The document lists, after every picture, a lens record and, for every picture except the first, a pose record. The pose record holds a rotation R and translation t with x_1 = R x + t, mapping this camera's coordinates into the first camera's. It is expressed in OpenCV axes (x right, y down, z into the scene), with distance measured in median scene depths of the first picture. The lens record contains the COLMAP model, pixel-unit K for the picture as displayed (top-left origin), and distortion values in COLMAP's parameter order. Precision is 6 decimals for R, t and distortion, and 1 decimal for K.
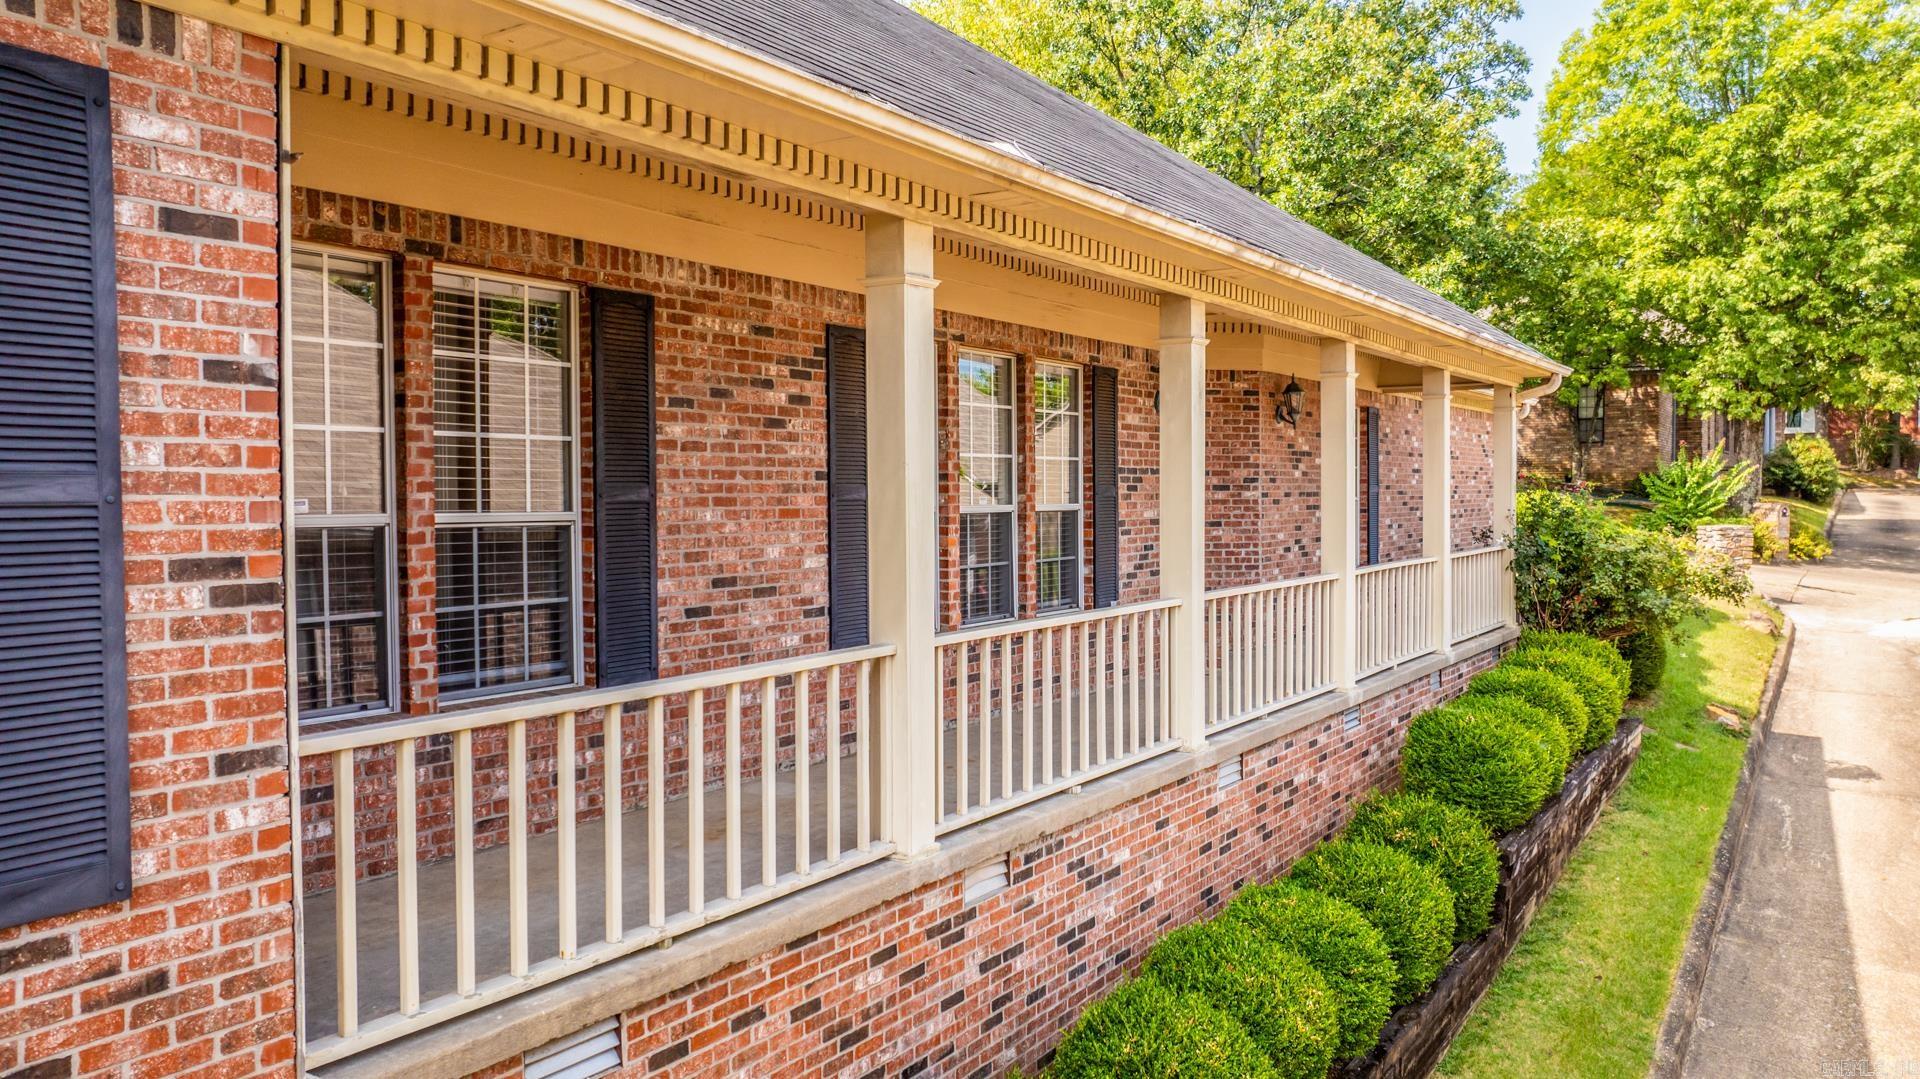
lens RADIAL K [[1341.5, 0, 957.2], [0, 1341.5, 538.4], [0, 0, 1]] dist [-0.022668, 0.014627]
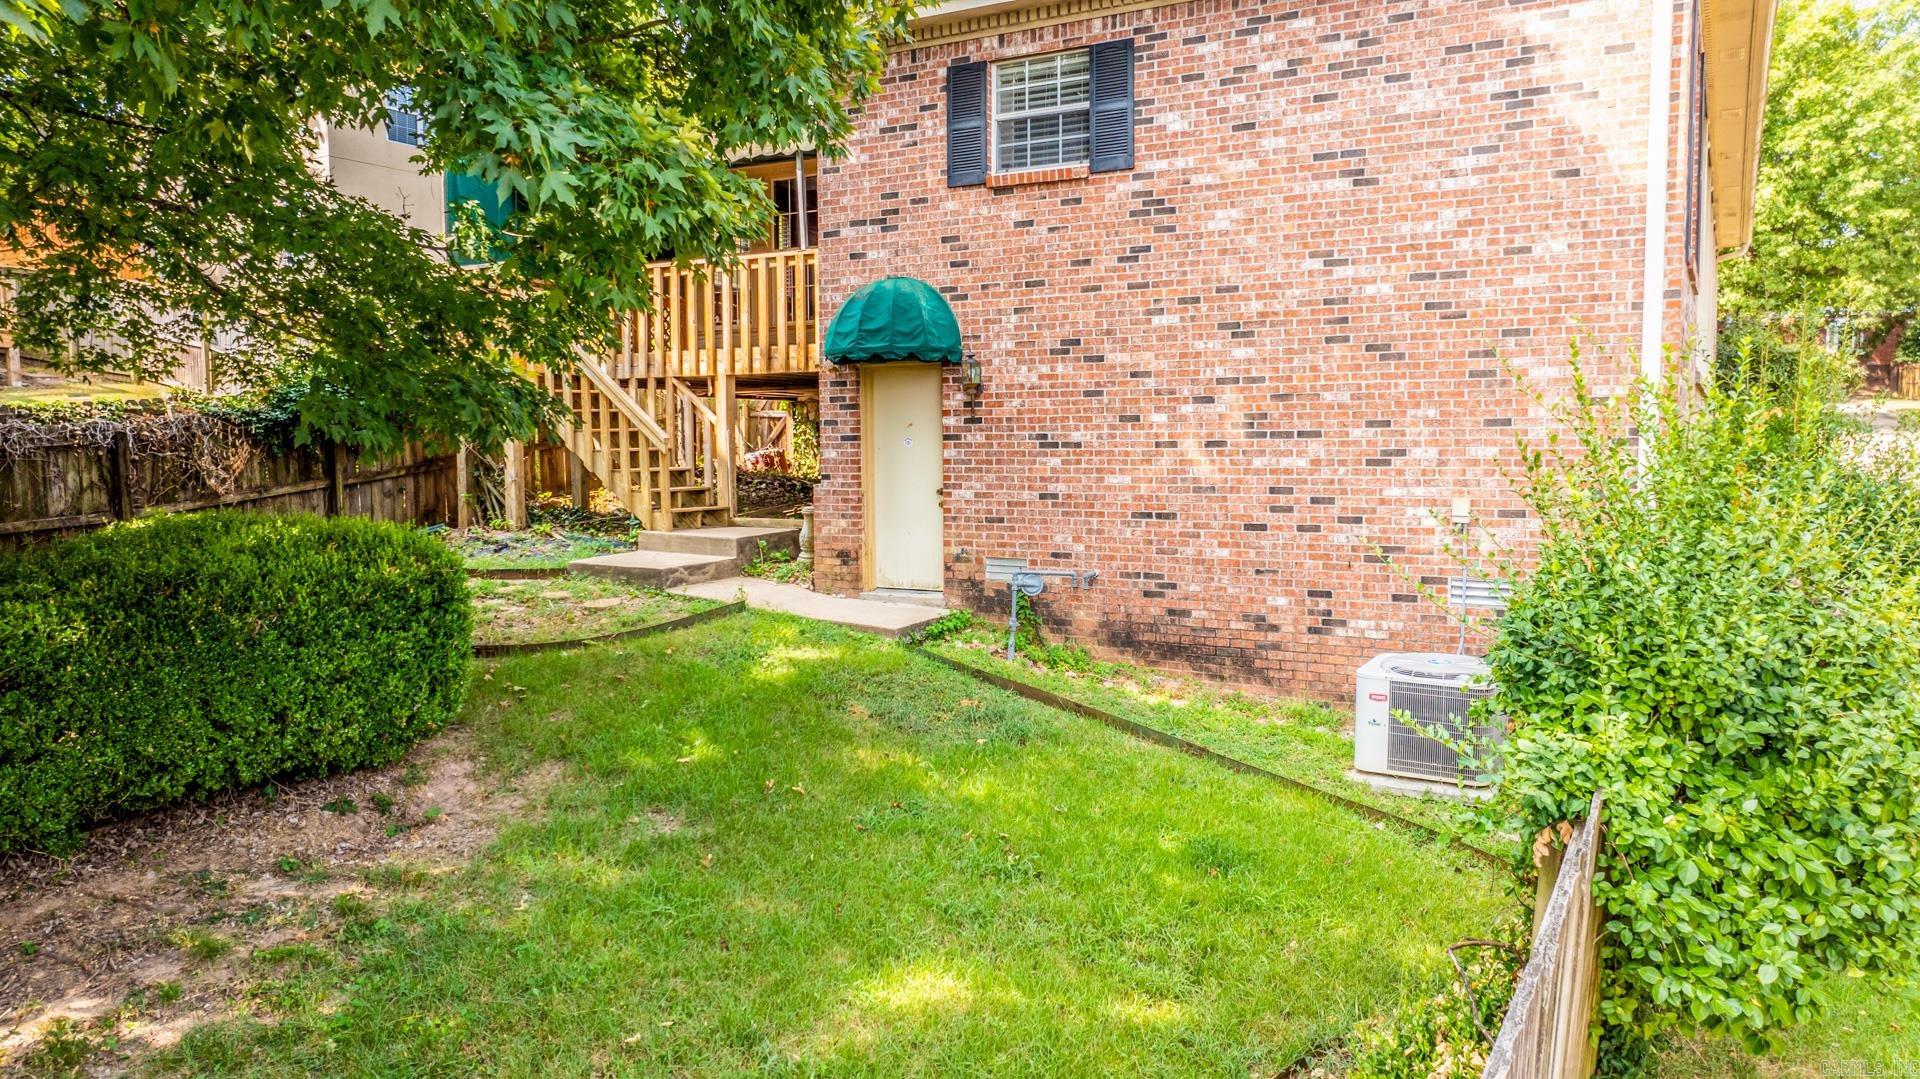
lens RADIAL K [[1341.5, 0, 961.3], [0, 1341.5, 544.4], [0, 0, 1]] dist [-0.022668, 0.014627]
pose [[0.996815, -0.007067, 0.079438, -0.296101], [0.004082, 0.999282, 0.037676, 0.083292], [-0.079647, -0.037231, 0.996128, -0.247605]]
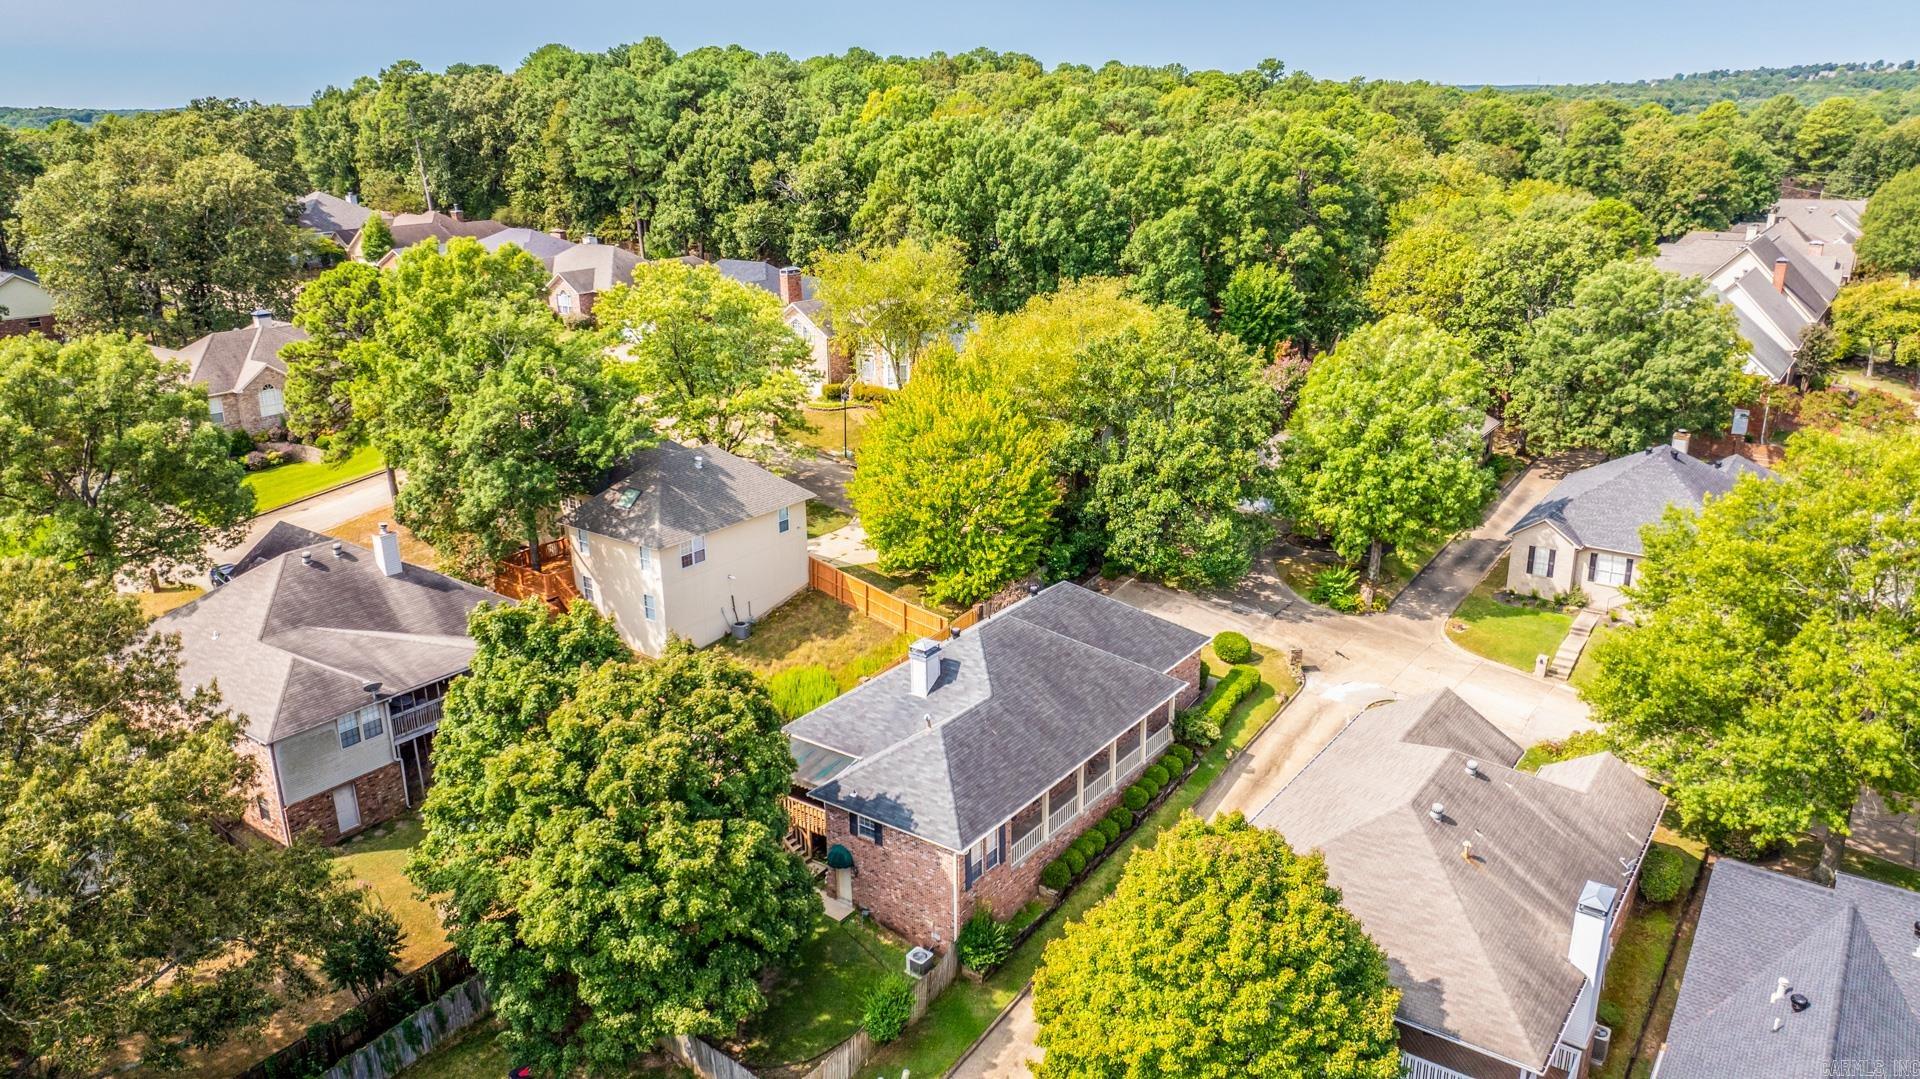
lens RADIAL K [[1341.5, 0, 960.1], [0, 1341.5, 520.6], [0, 0, 1]] dist [-0.022668, 0.014627]
pose [[0.999604, 0.001254, -0.028096, -0.073216], [0.006192, 0.964686, 0.263329, -0.877632], [0.027434, -0.263399, 0.964297, -1.495177]]
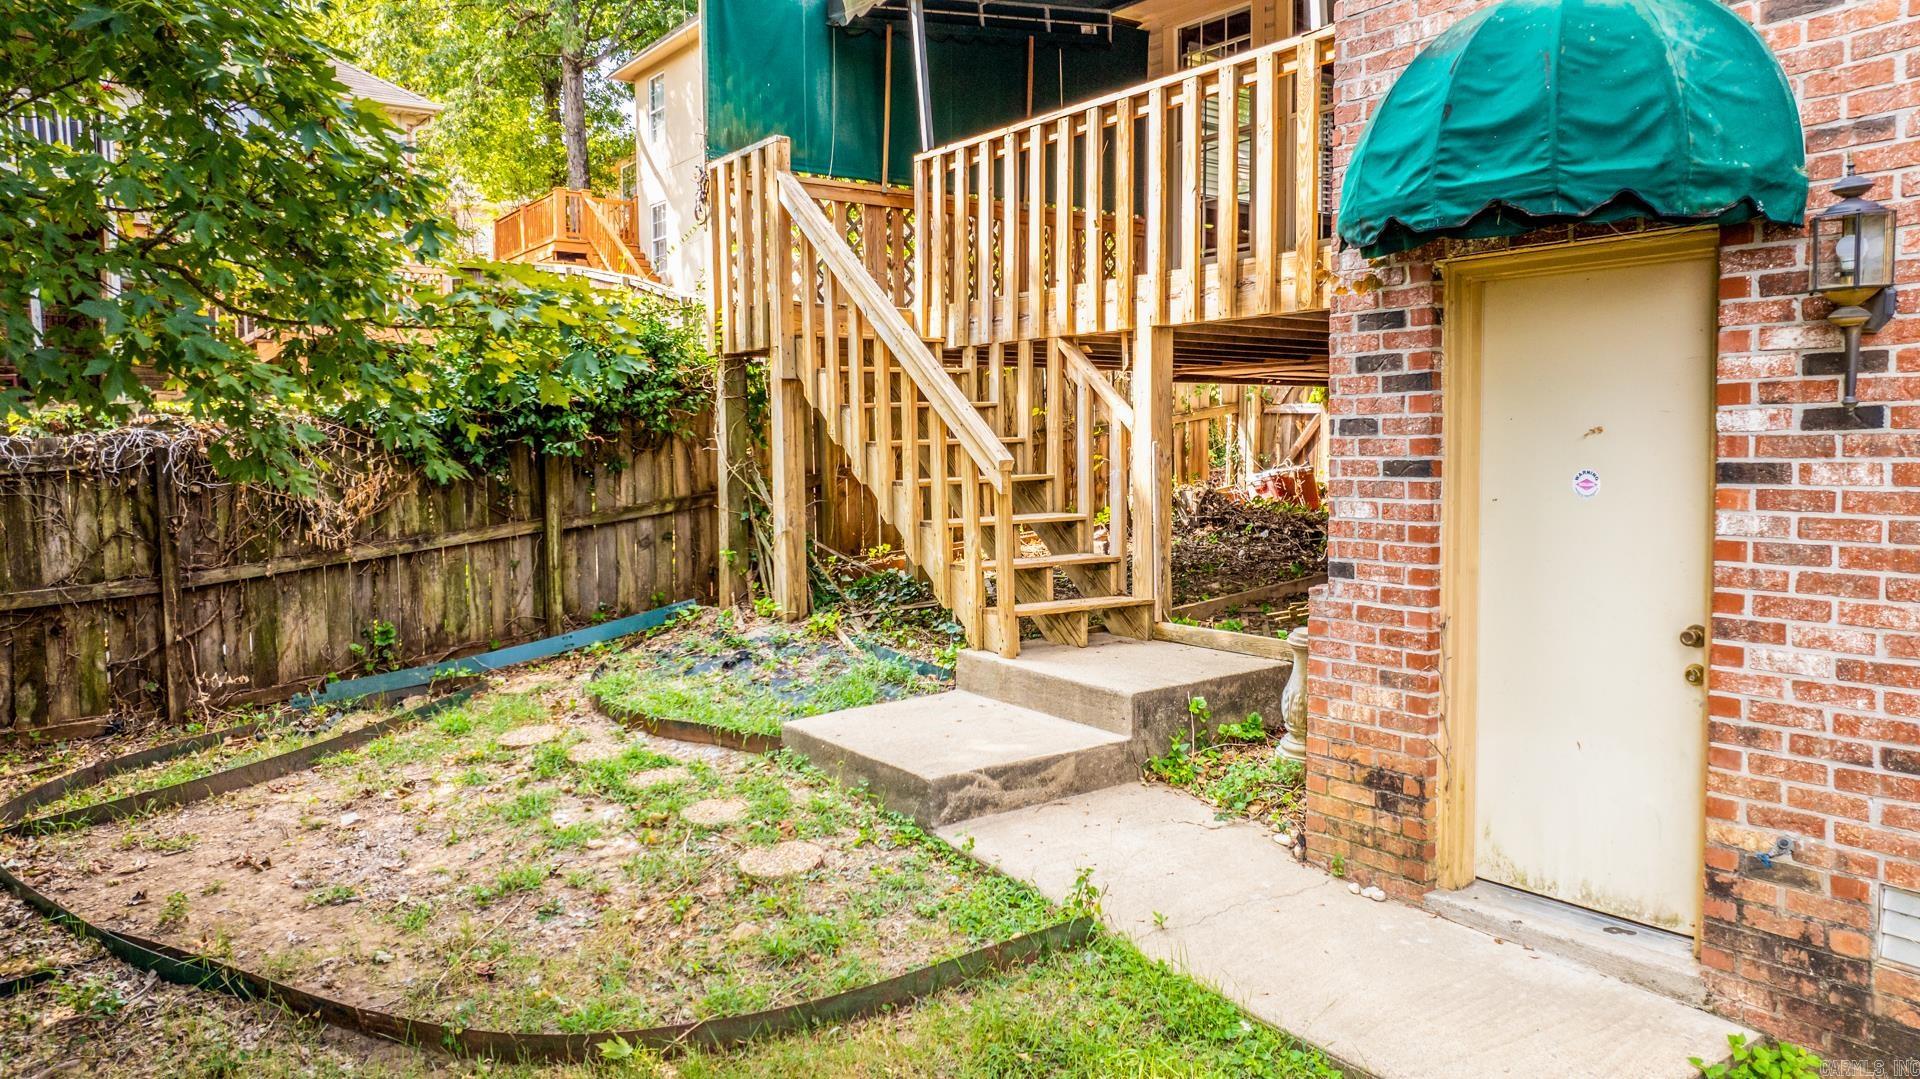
lens RADIAL K [[1341.5, 0, 961.6], [0, 1341.5, 531.0], [0, 0, 1]] dist [-0.022668, 0.014627]
pose [[0.941389, 0.019209, -0.336774, -0.294013], [-0.009650, 0.999502, 0.030035, 0.069780], [0.337184, -0.025024, 0.941106, -0.005120]]
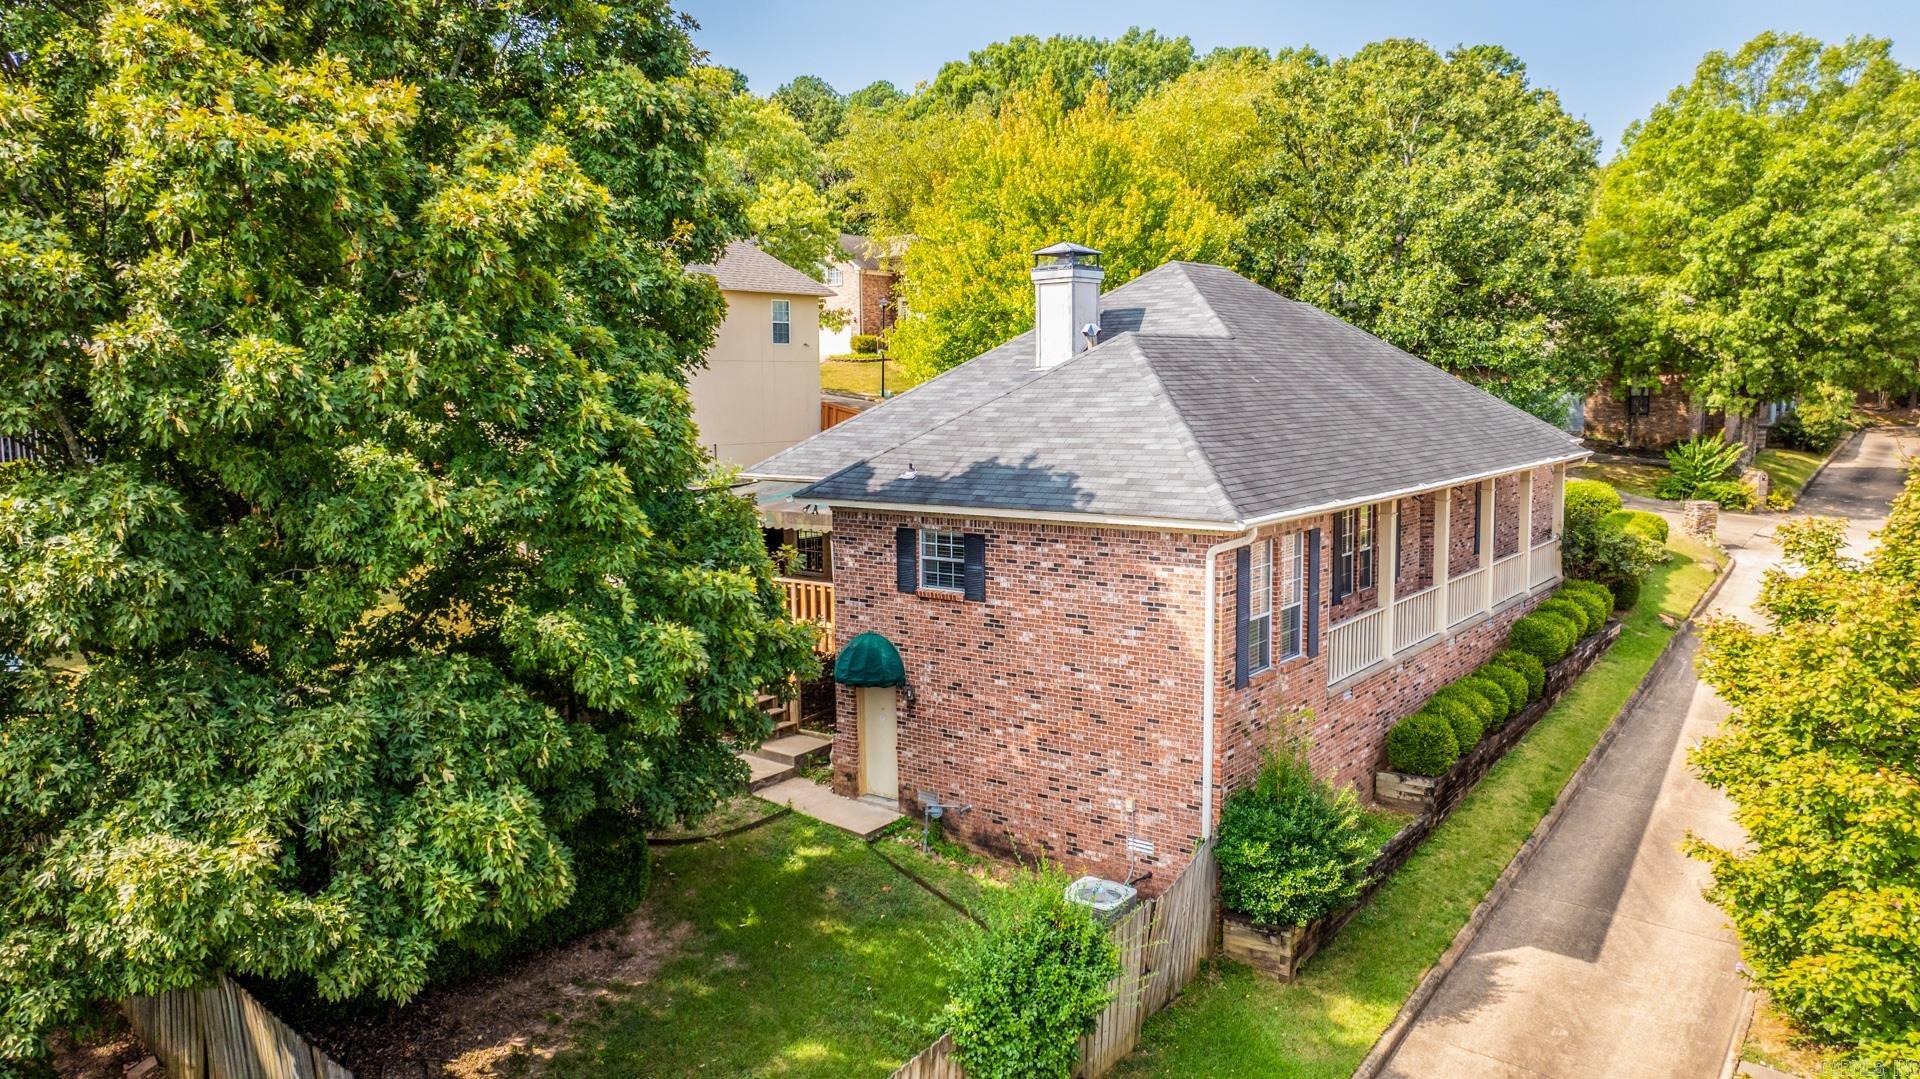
lens RADIAL K [[1341.5, 0, 962.7], [0, 1341.5, 535.0], [0, 0, 1]] dist [-0.022668, 0.014627]
pose [[0.998849, -0.000517, -0.047967, -0.204518], [0.004257, 0.996952, 0.077898, -0.081538], [0.047780, -0.078012, 0.995807, -0.549445]]
